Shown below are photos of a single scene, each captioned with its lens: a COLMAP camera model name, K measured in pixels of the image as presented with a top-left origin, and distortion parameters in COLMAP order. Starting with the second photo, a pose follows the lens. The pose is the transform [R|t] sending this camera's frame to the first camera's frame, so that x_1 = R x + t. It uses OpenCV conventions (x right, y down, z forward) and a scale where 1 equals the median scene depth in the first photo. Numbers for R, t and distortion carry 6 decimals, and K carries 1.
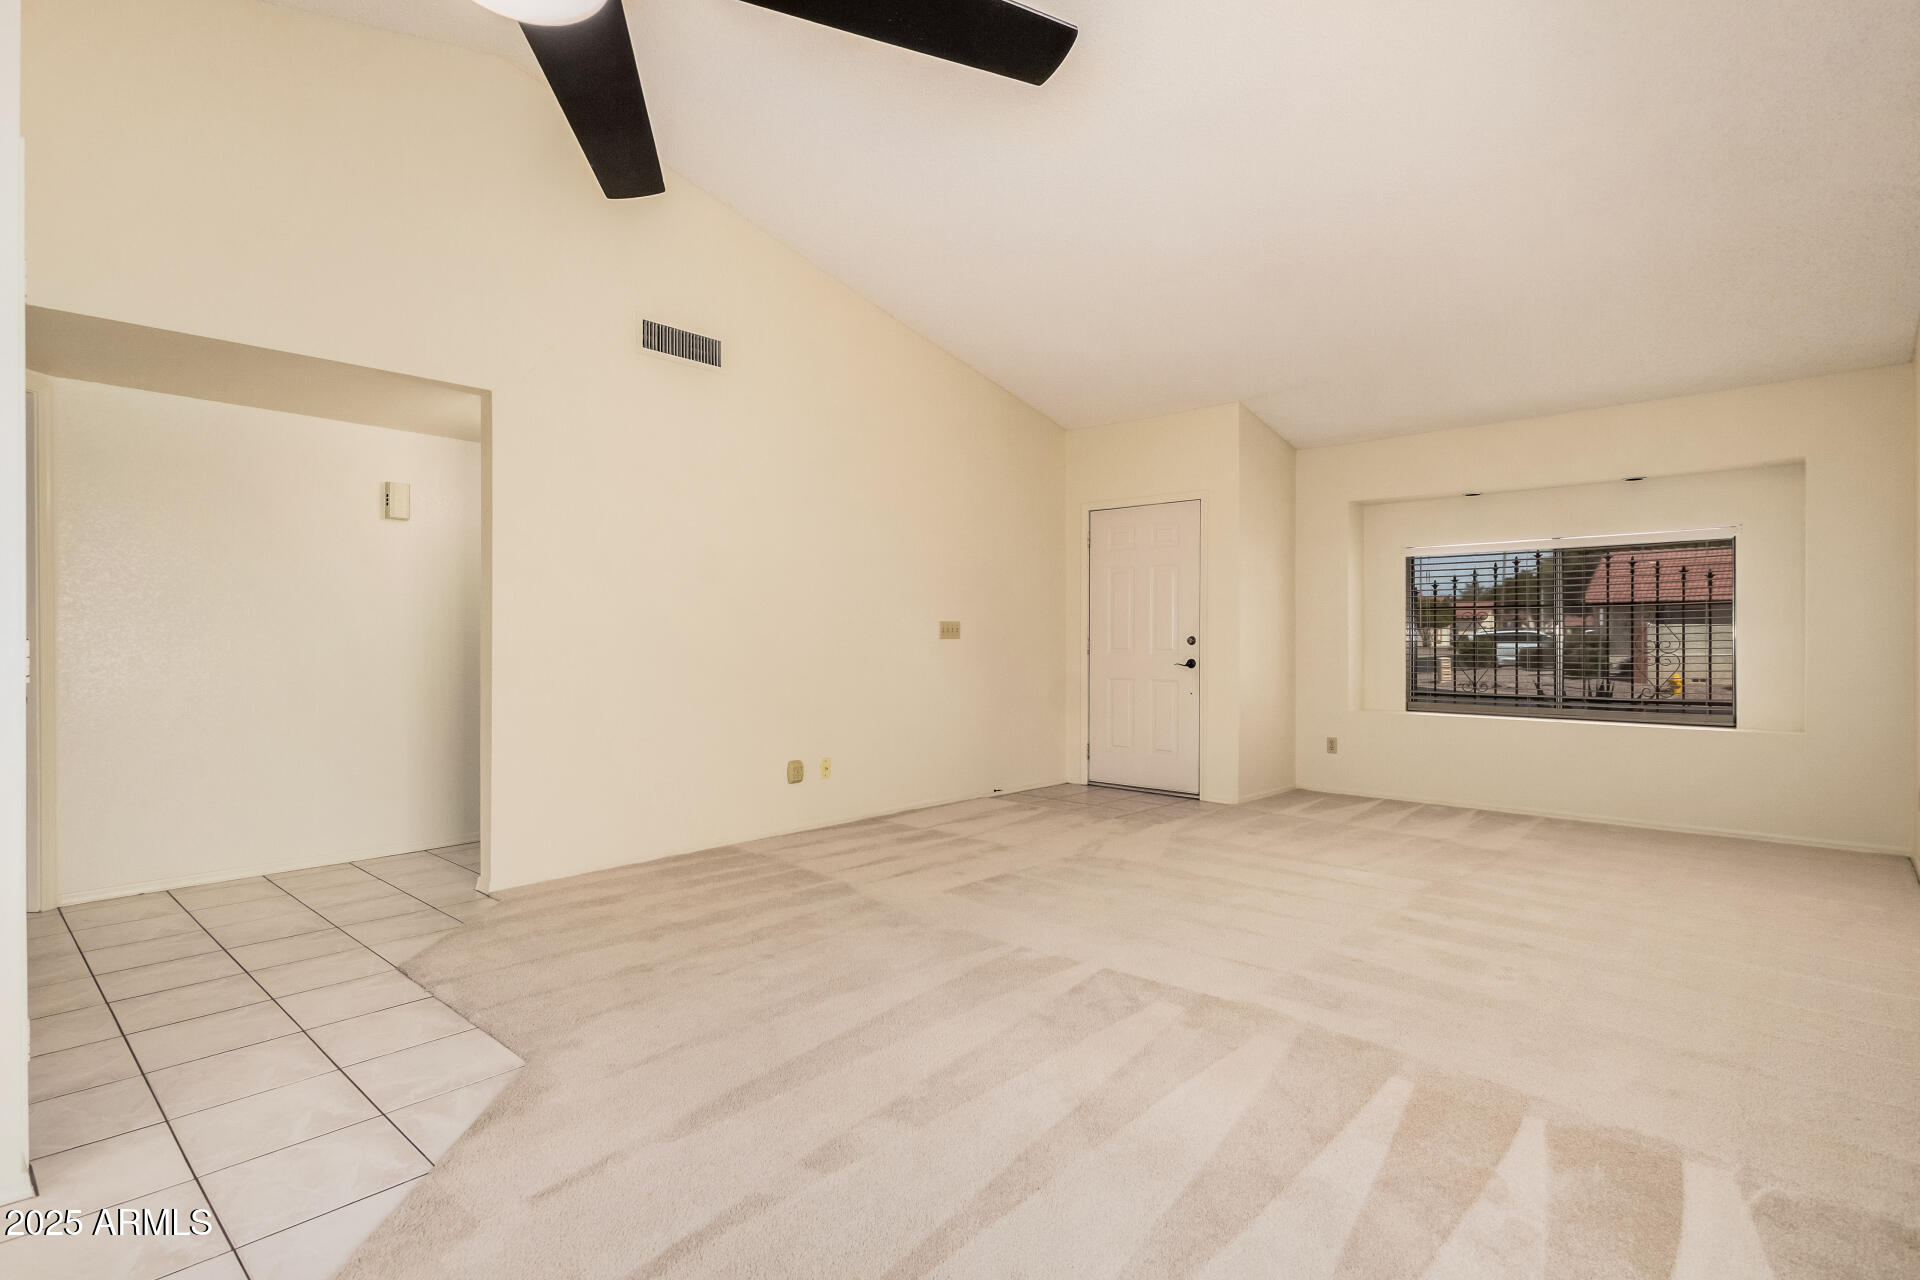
lens RADIAL K [[917.3, 0, 951.4], [0, 917.3, 646.3], [0, 0, 1]] dist [0.003636, -0.000026]
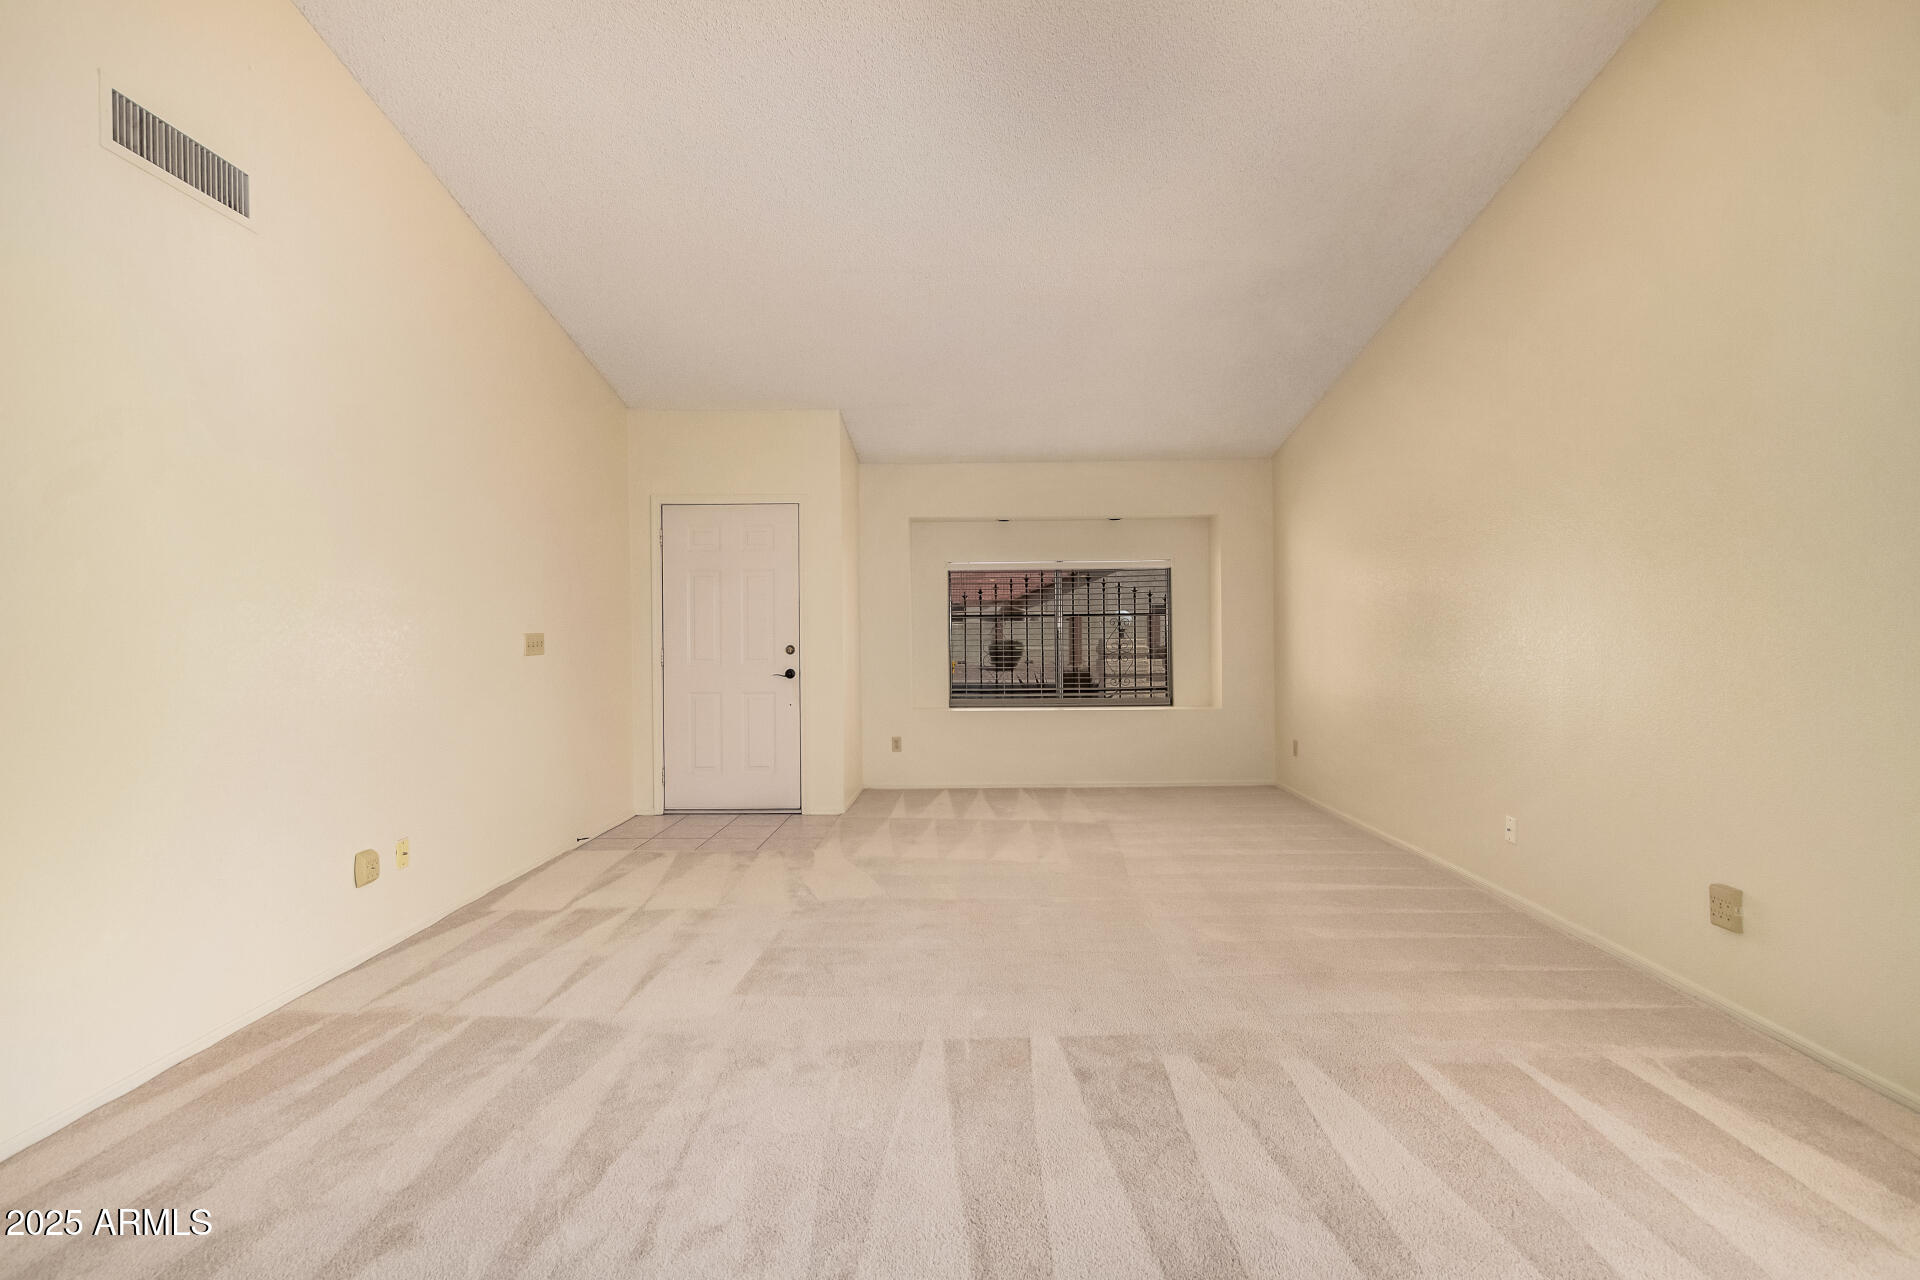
lens RADIAL K [[872.6, 0, 960.0], [0, 872.6, 640.0], [0, 0, 1]] dist [0.002151, -0.000107]
pose [[0.743429, -0.014658, 0.668655, -0.258775], [0.013114, 0.999887, 0.007339, -0.024498], [-0.668687, 0.003313, 0.743537, 0.237113]]
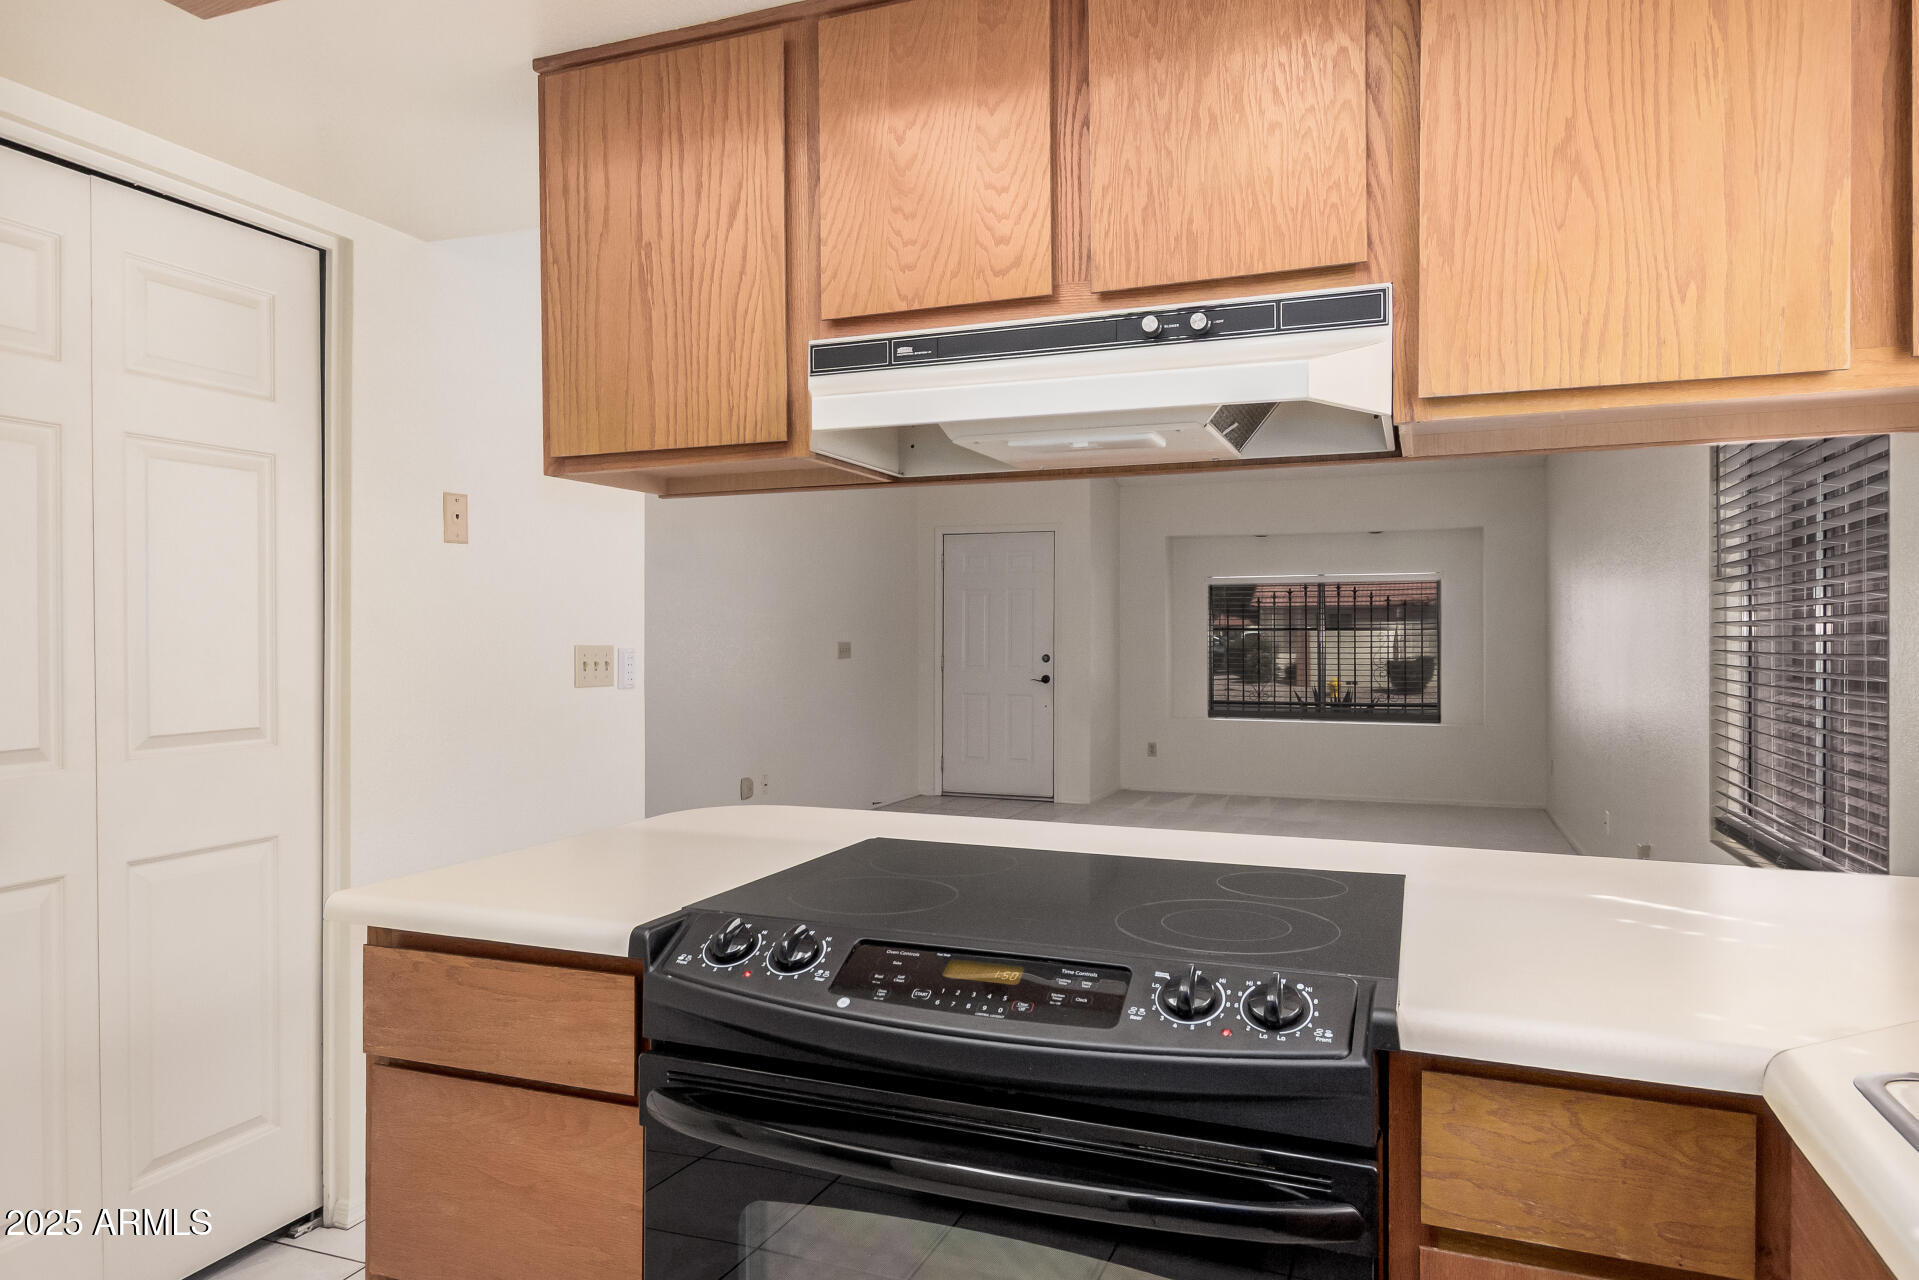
lens RADIAL K [[1157.4, 0, 954.3], [0, 1157.4, 634.6], [0, 0, 1]] dist [0.000454, 0.000282]
pose [[0.932859, 0.002371, 0.360233, -0.408100], [0.001471, 0.999945, -0.010391, -0.024222], [-0.360237, 0.010223, 0.932805, -0.310450]]
